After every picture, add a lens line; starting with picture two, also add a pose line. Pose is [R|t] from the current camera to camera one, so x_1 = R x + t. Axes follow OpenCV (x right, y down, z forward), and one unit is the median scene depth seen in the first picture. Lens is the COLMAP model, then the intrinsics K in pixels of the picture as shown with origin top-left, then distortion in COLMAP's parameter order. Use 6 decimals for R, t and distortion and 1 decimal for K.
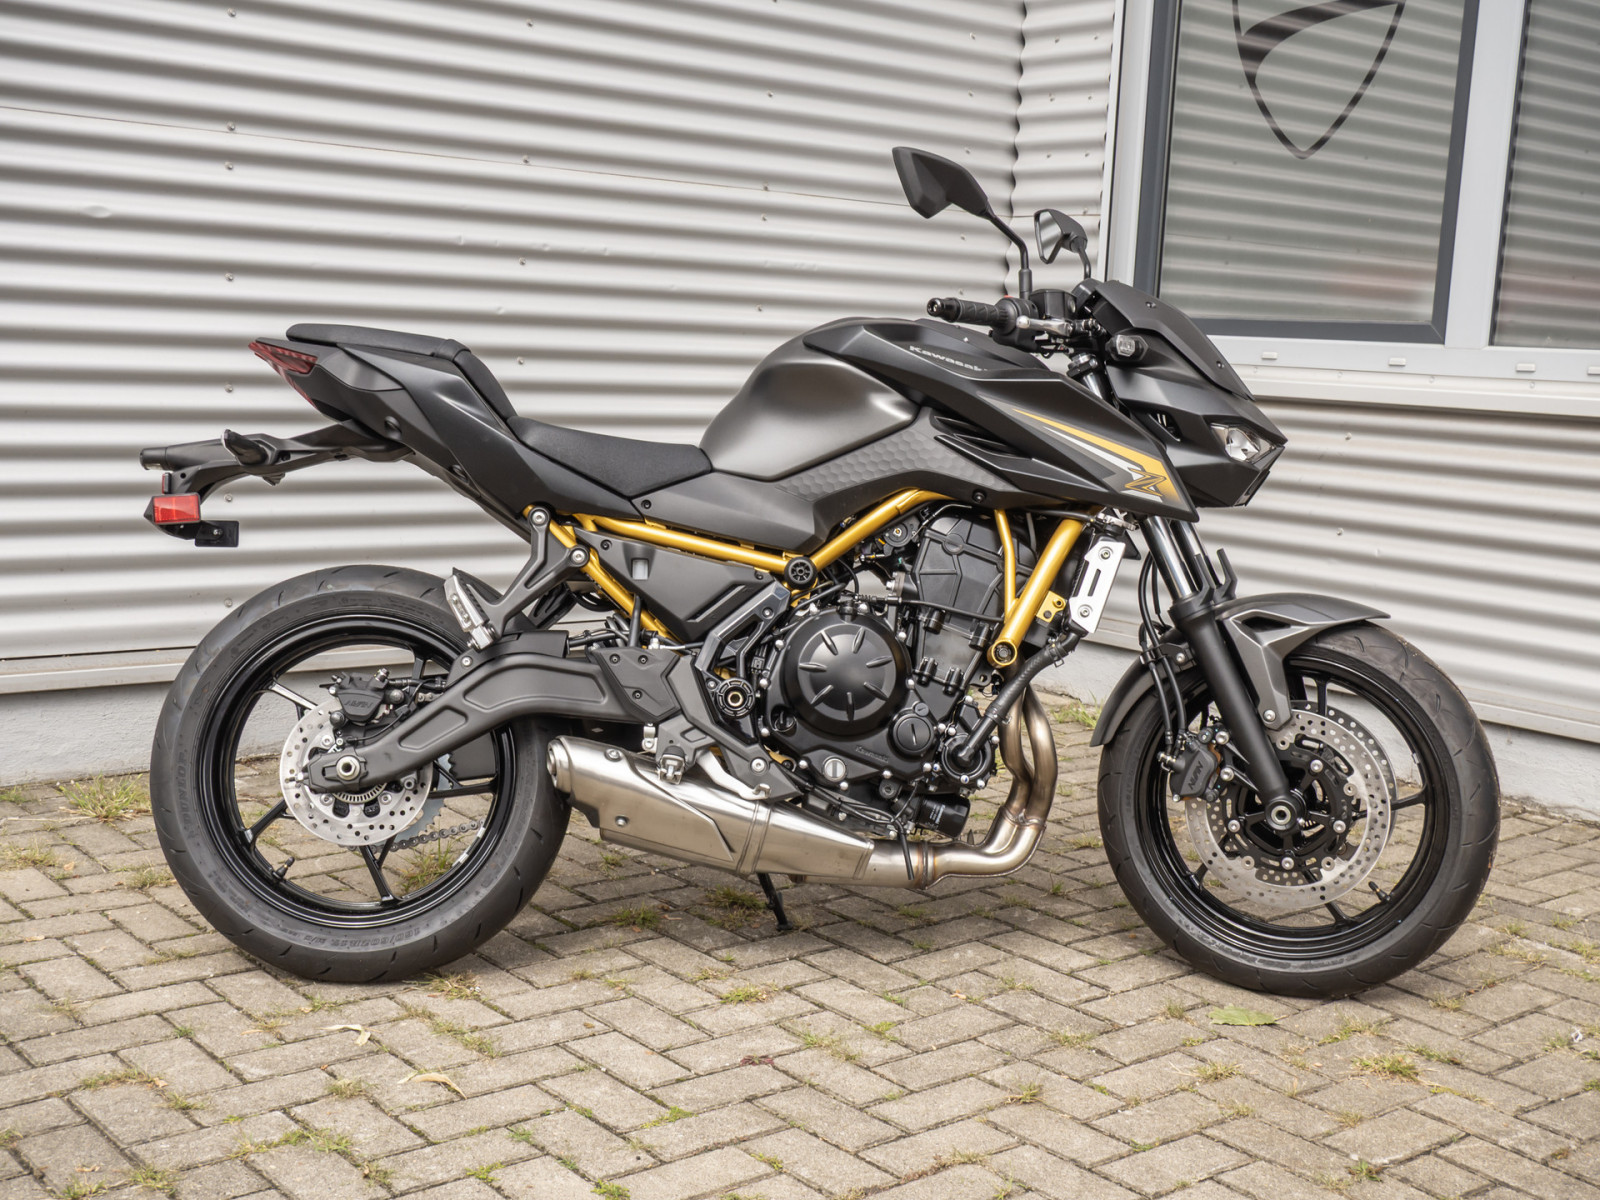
lens RADIAL K [[1893.6, 0, 800.0], [0, 1893.6, 600.0], [0, 0, 1]] dist [0.024461, 0.029623]
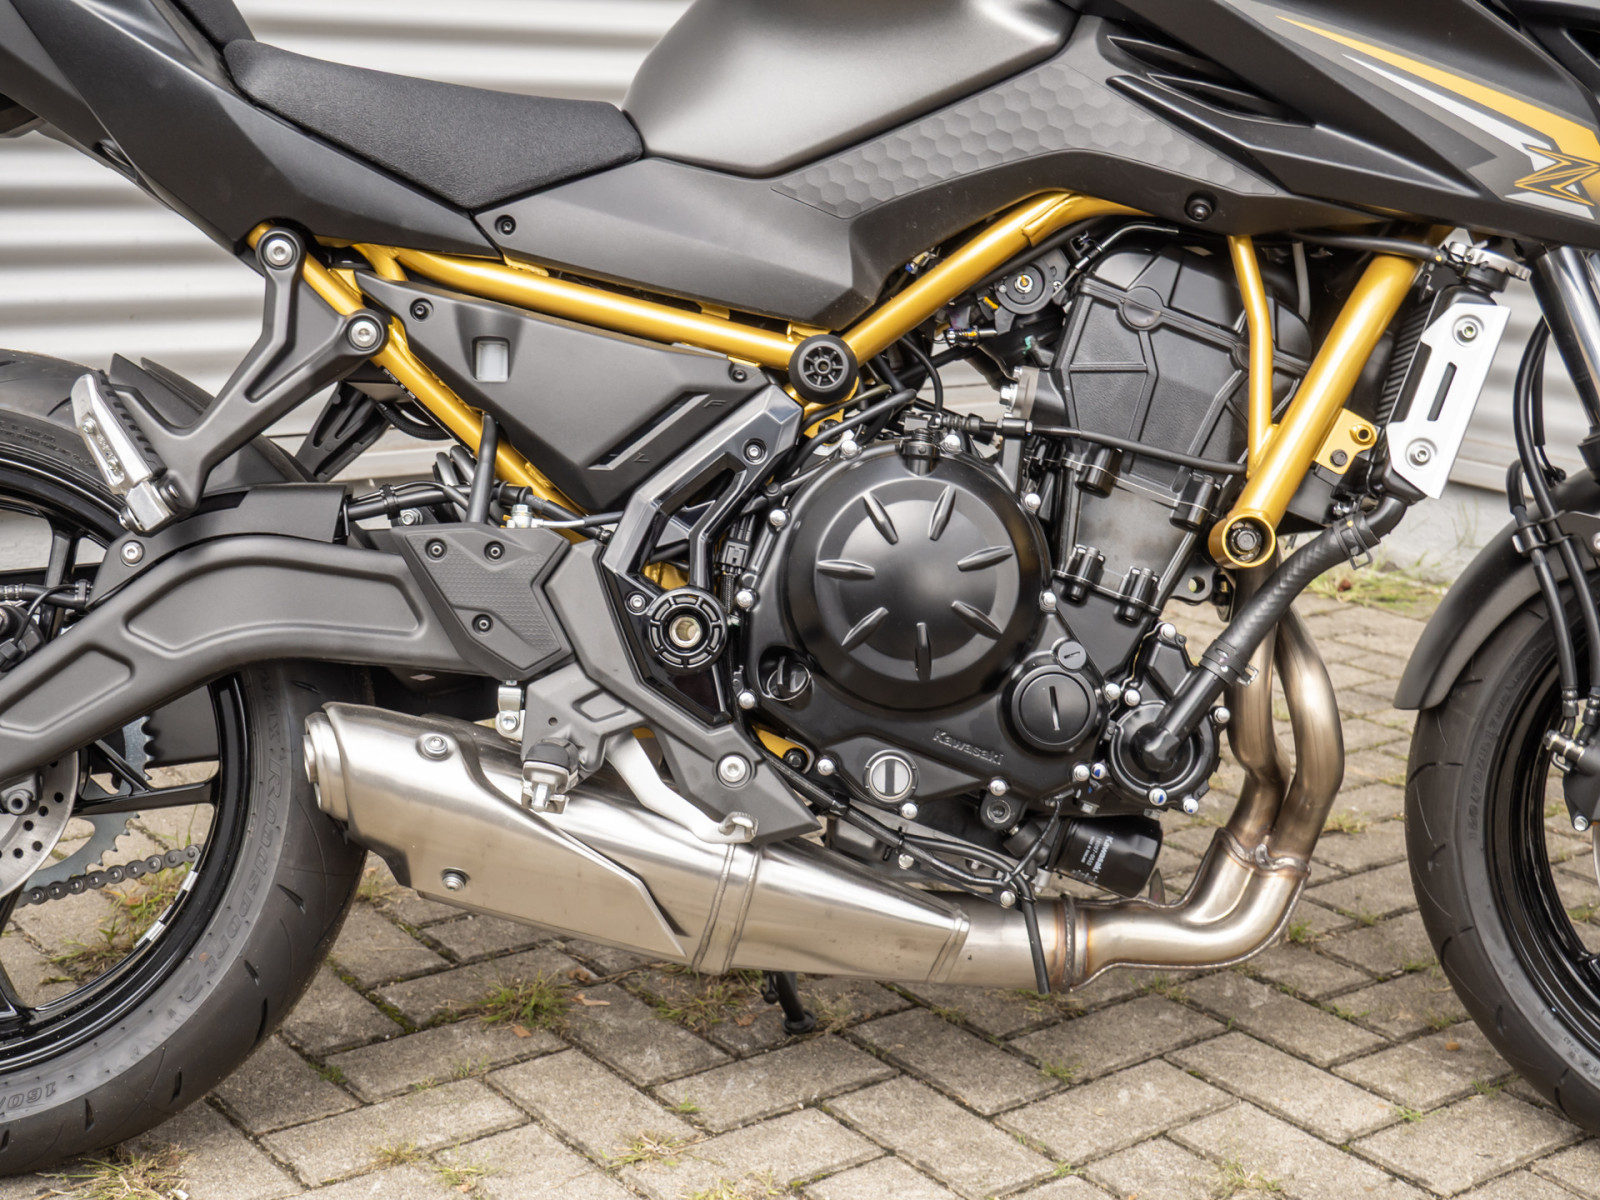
lens RADIAL K [[2284.2, 0, 800.0], [0, 2284.2, 600.0], [0, 0, 1]] dist [0.041439, 0.023445]
pose [[0.999538, 0.005395, -0.029920, 0.012226], [-0.002184, 0.994328, 0.106338, -0.017673], [0.030324, -0.106223, 0.993880, 0.413468]]
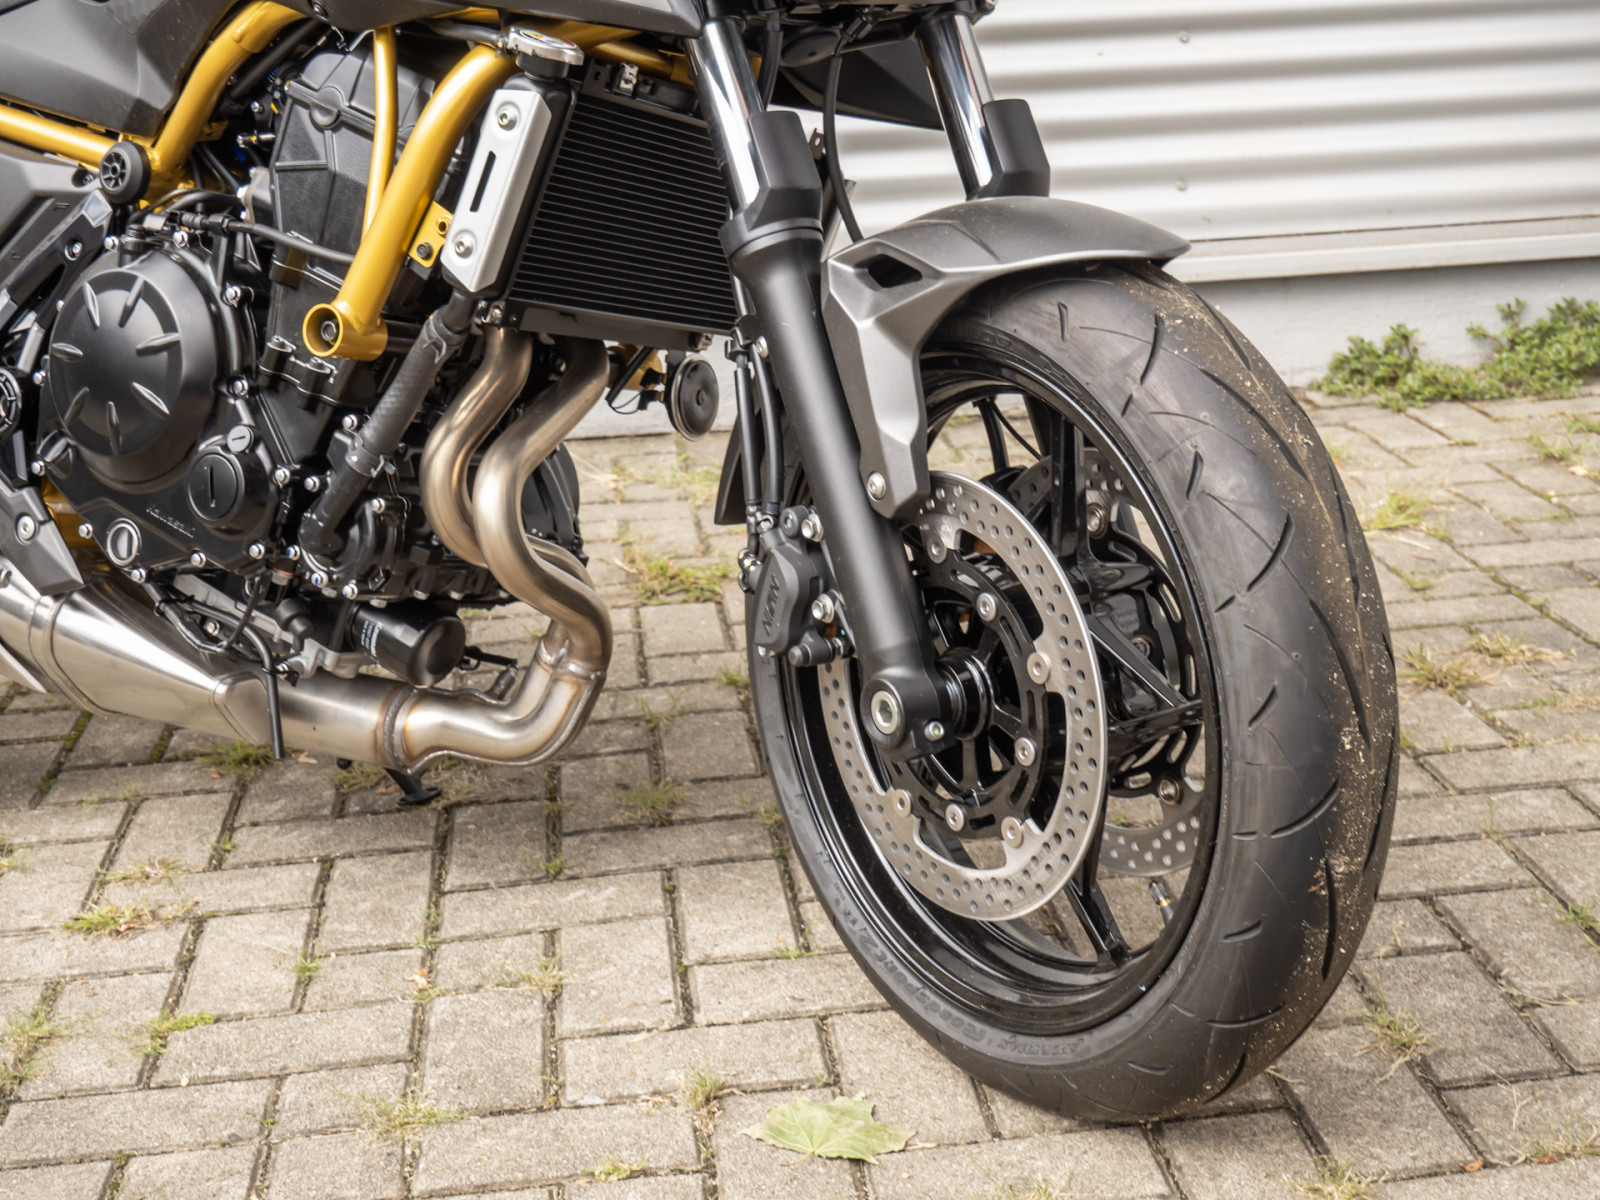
lens RADIAL K [[2344.0, 0, 800.0], [0, 2344.0, 600.0], [0, 0, 1]] dist [0.040949, 0.036775]
pose [[0.820618, 0.080080, -0.565838, 0.544587], [0.012085, 0.987480, 0.157279, 0.002281], [0.571349, -0.135905, 0.809377, 0.554347]]
